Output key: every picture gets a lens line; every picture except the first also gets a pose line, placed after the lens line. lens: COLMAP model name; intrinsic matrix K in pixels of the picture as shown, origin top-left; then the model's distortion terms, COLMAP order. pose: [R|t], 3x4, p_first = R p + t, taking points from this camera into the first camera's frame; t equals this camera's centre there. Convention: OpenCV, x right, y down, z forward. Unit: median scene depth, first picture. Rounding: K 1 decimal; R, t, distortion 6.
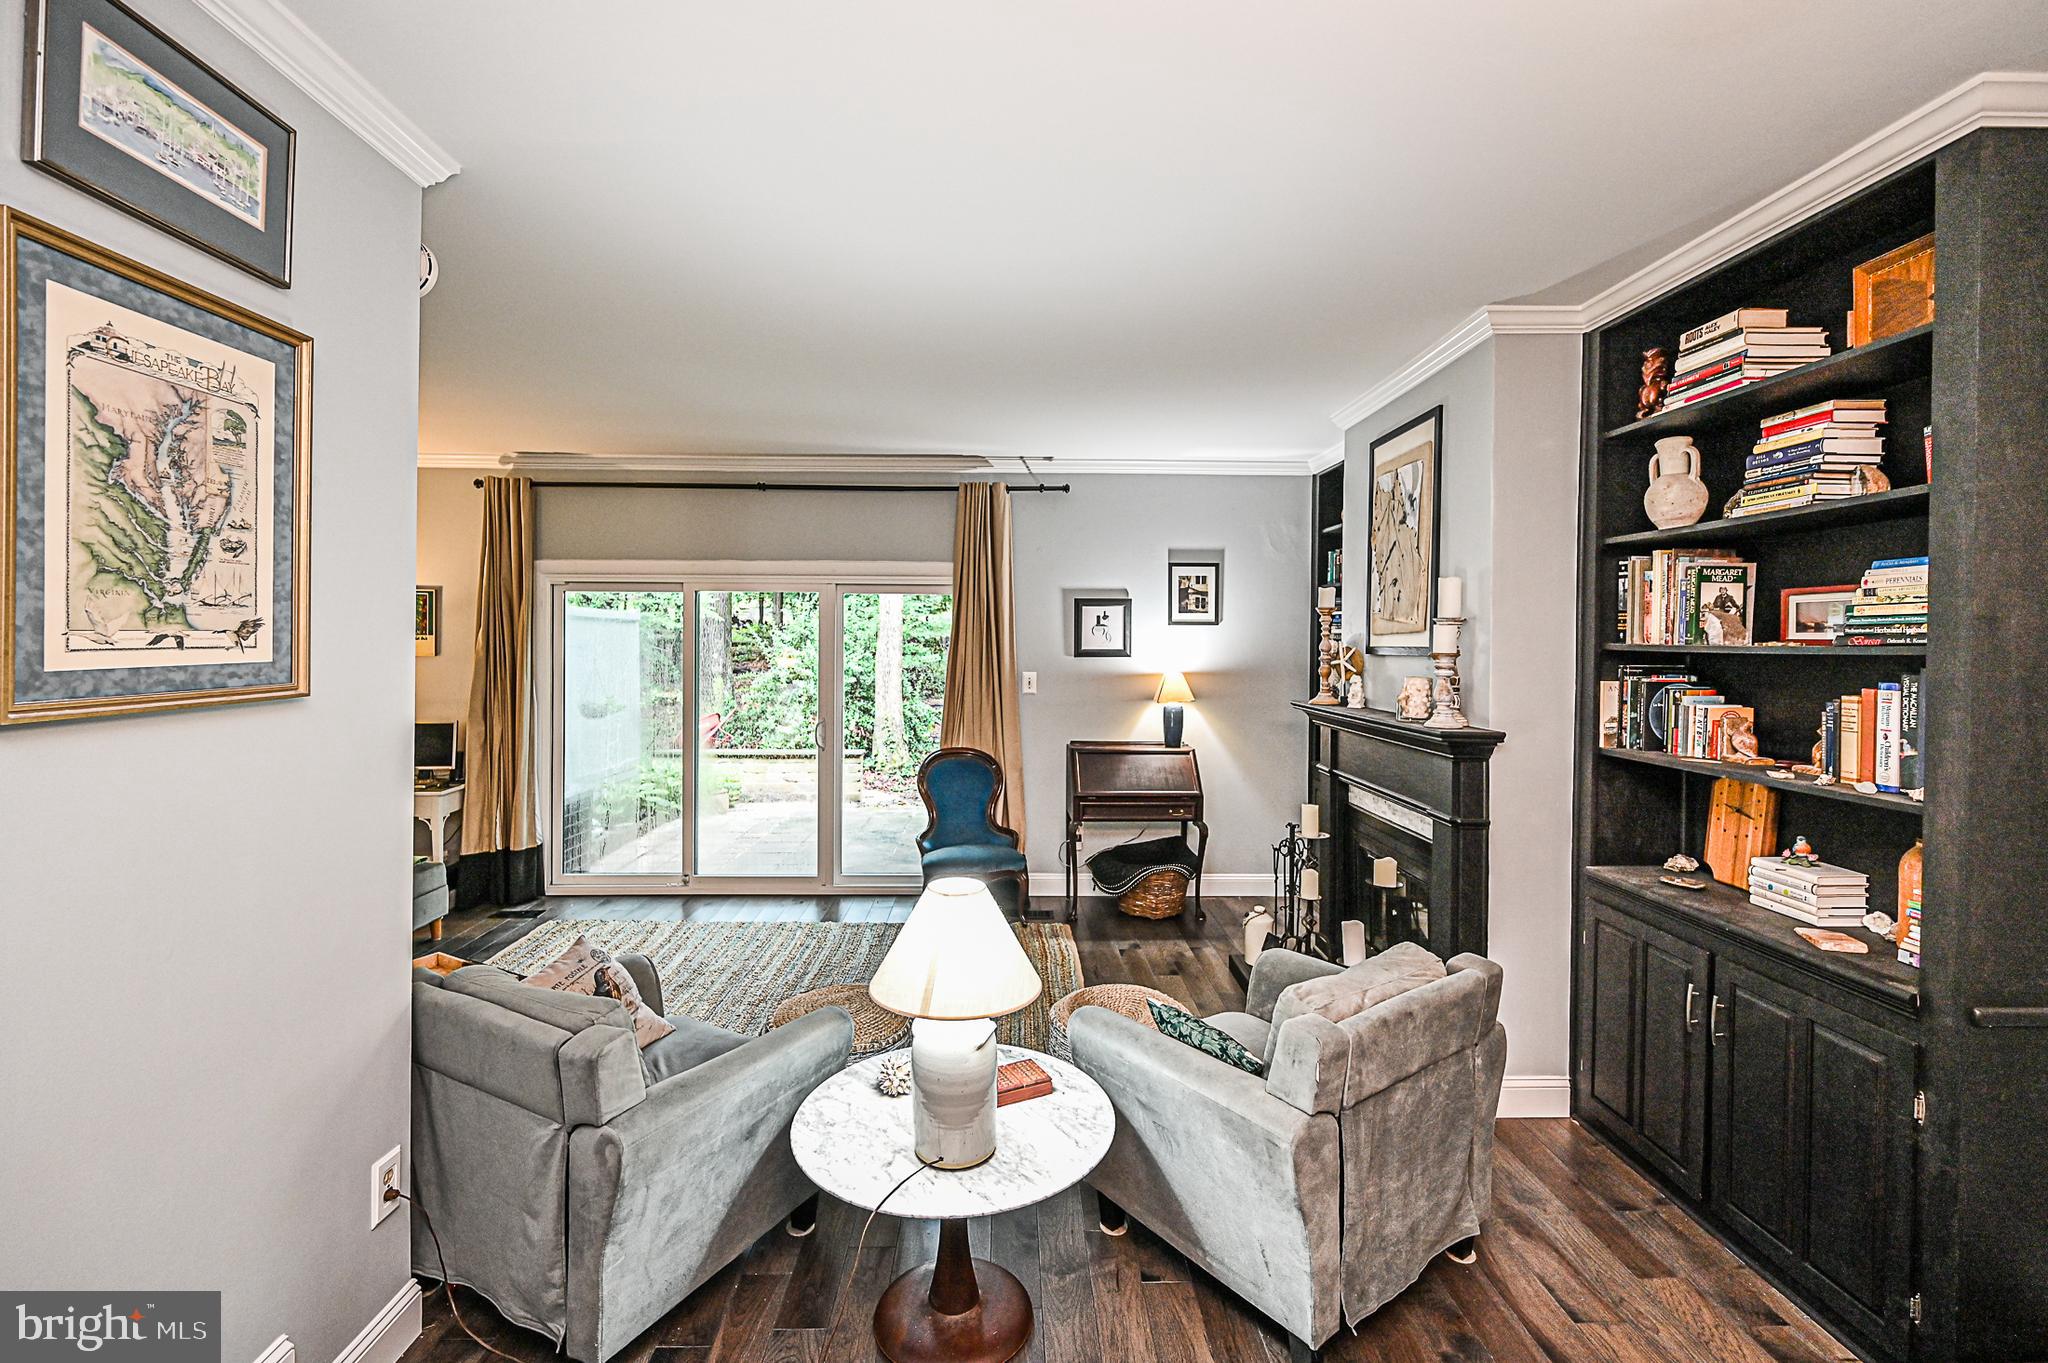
lens RADIAL K [[897.2, 0, 1022.4], [0, 897.2, 645.7], [0, 0, 1]] dist [-0.002003, 0.000409]
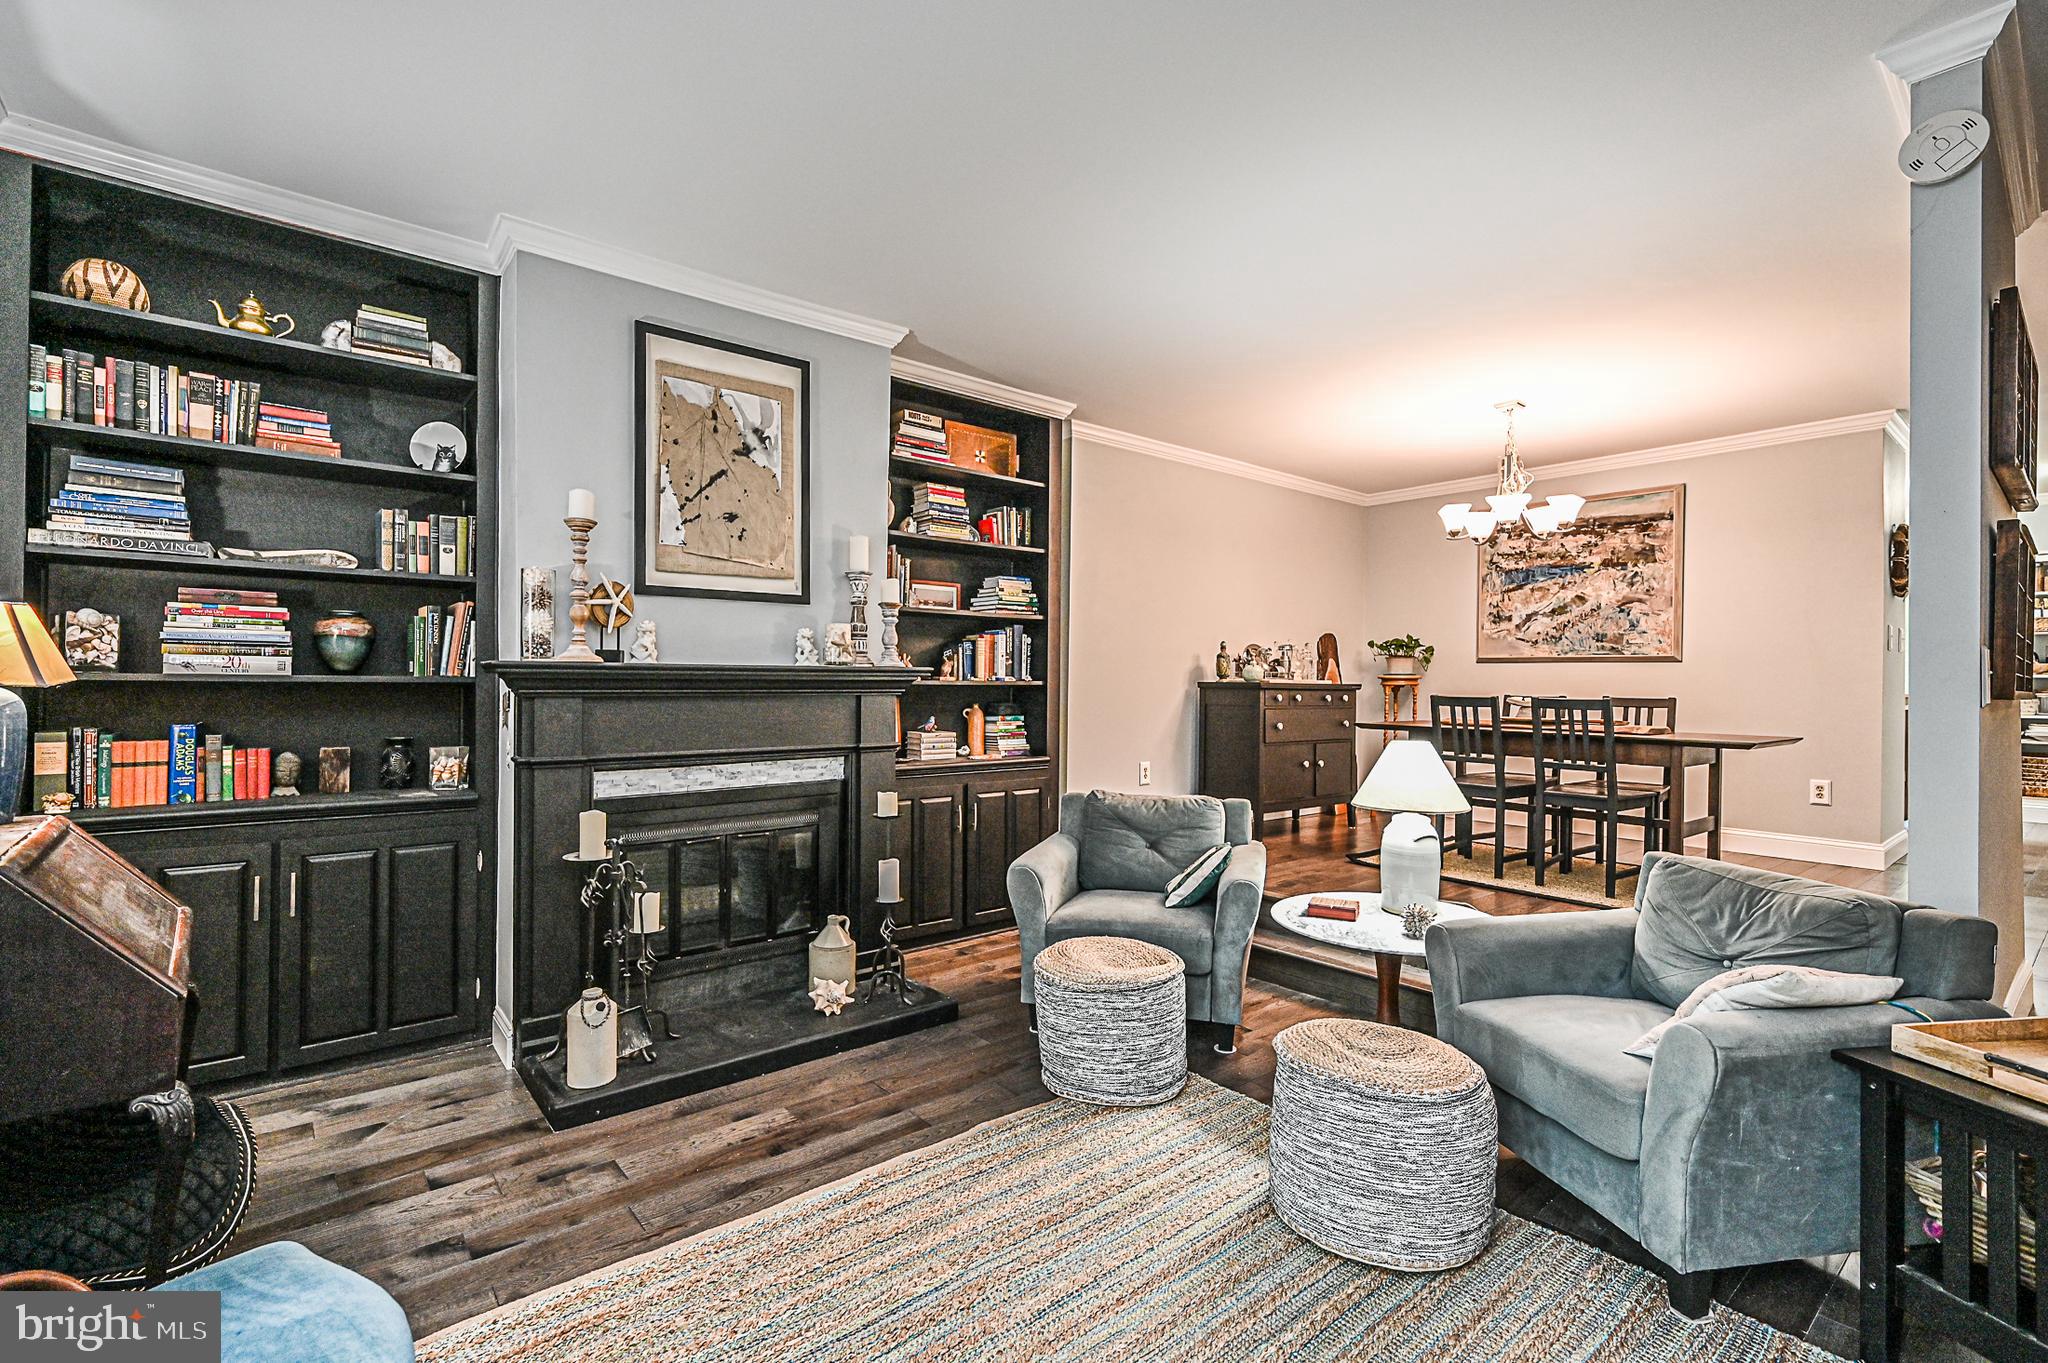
lens RADIAL K [[942.0, 0, 1020.0], [0, 942.0, 677.4], [0, 0, 1]] dist [0.003670, 0.000236]
pose [[-0.619693, -0.007161, 0.784811, -0.628966], [-0.008516, 0.999961, 0.002401, 0.105993], [-0.784798, -0.005196, -0.619730, 1.712387]]
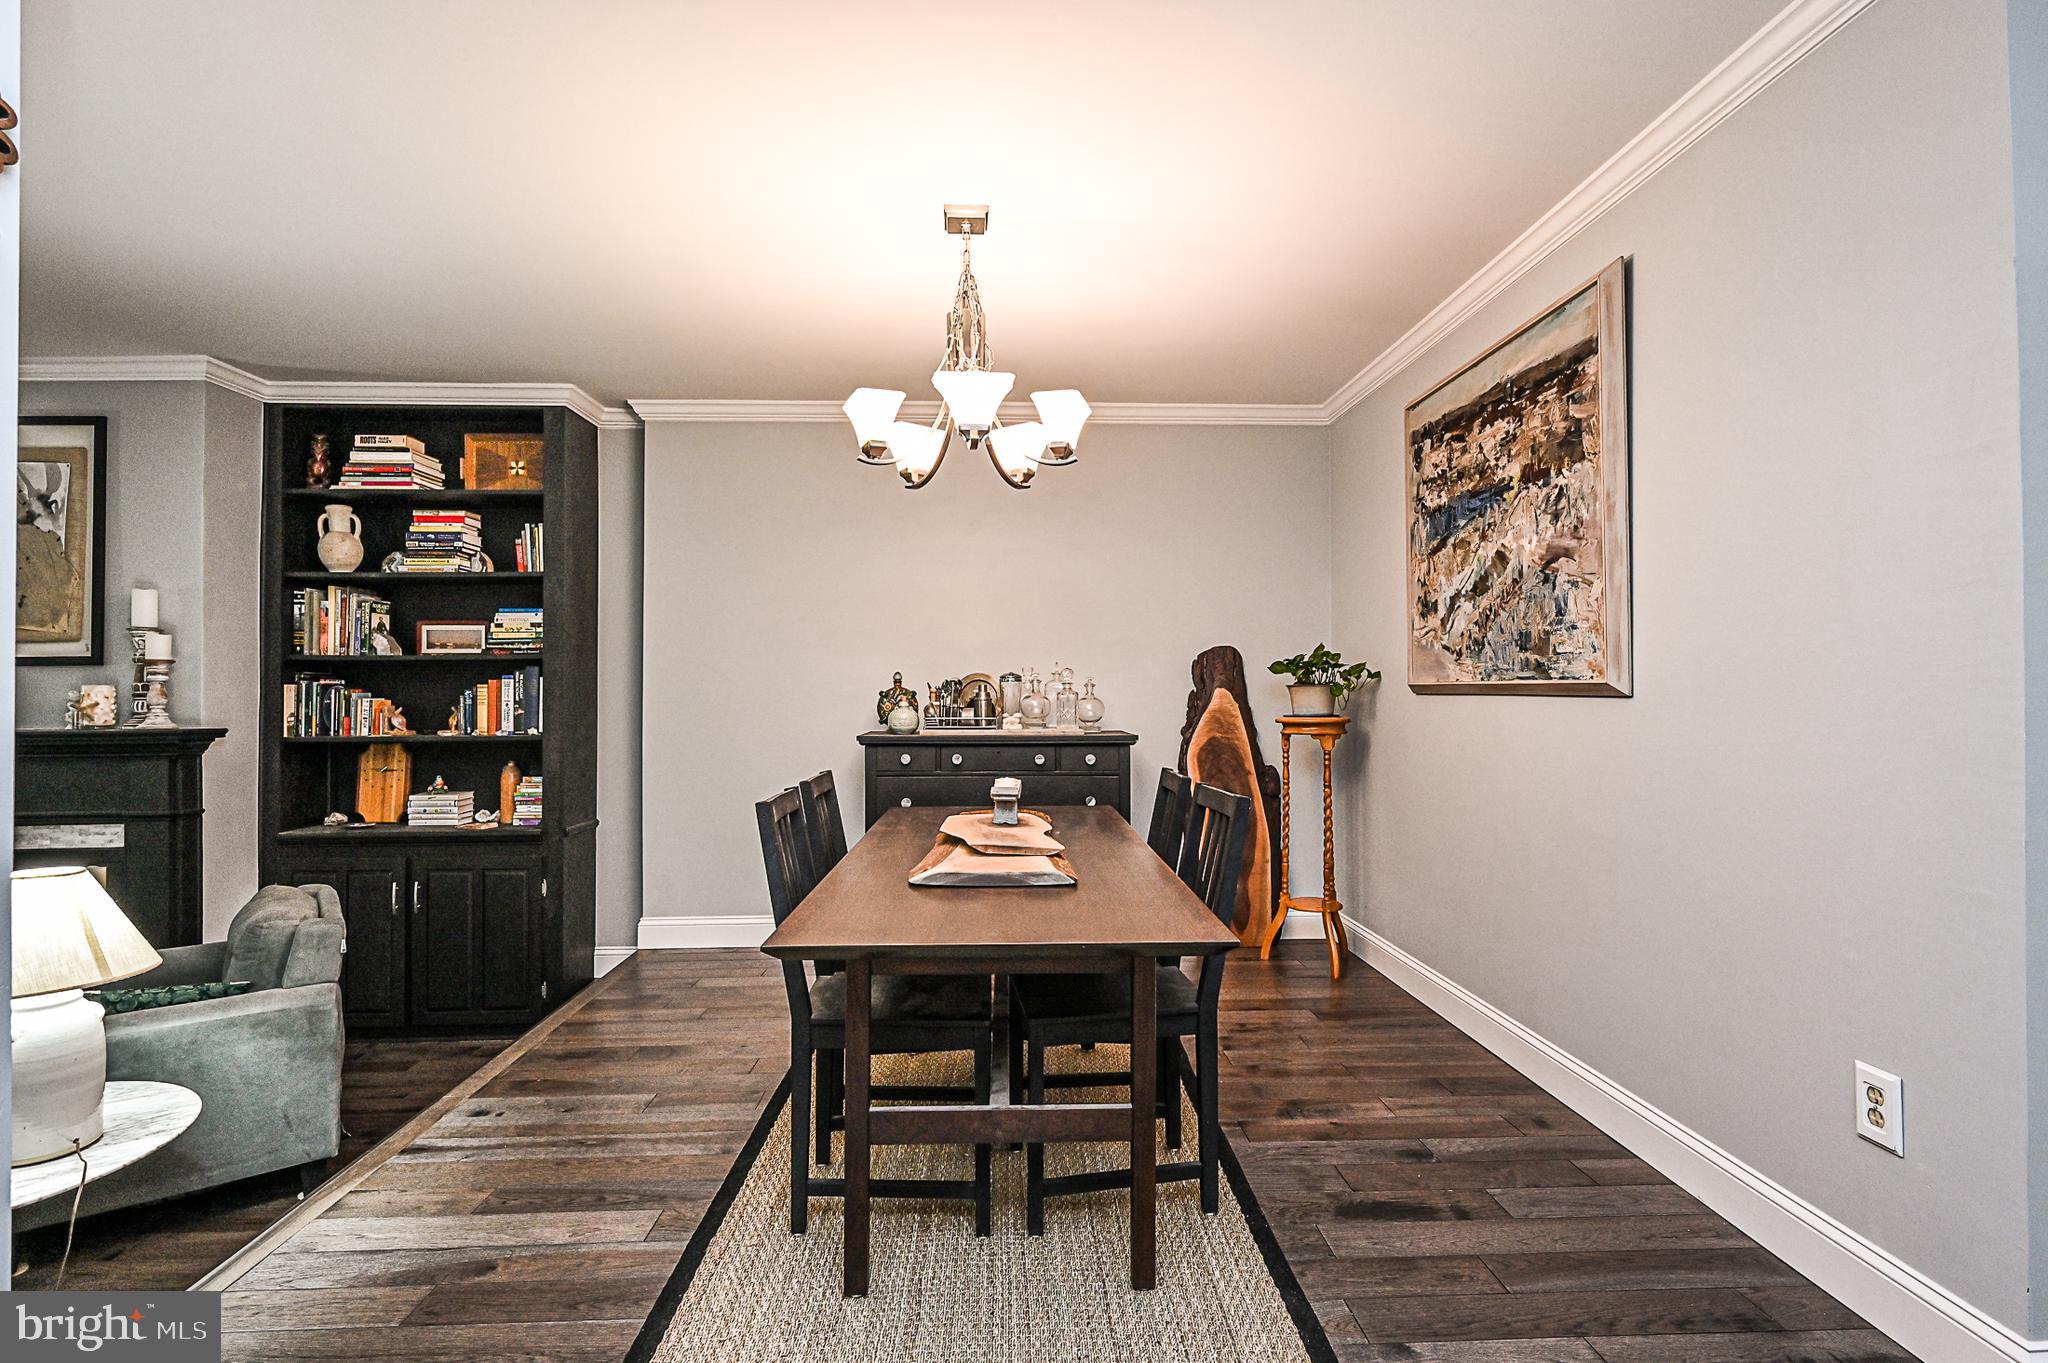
lens RADIAL K [[982.6, 0, 1025.0], [0, 982.6, 687.7], [0, 0, 1]] dist [-0.004532, 0.000748]
pose [[-0.014741, -0.000511, 0.999891, -0.753122], [0.010247, 0.999947, 0.000662, 0.054279], [-0.999839, 0.010255, -0.014735, -0.020500]]
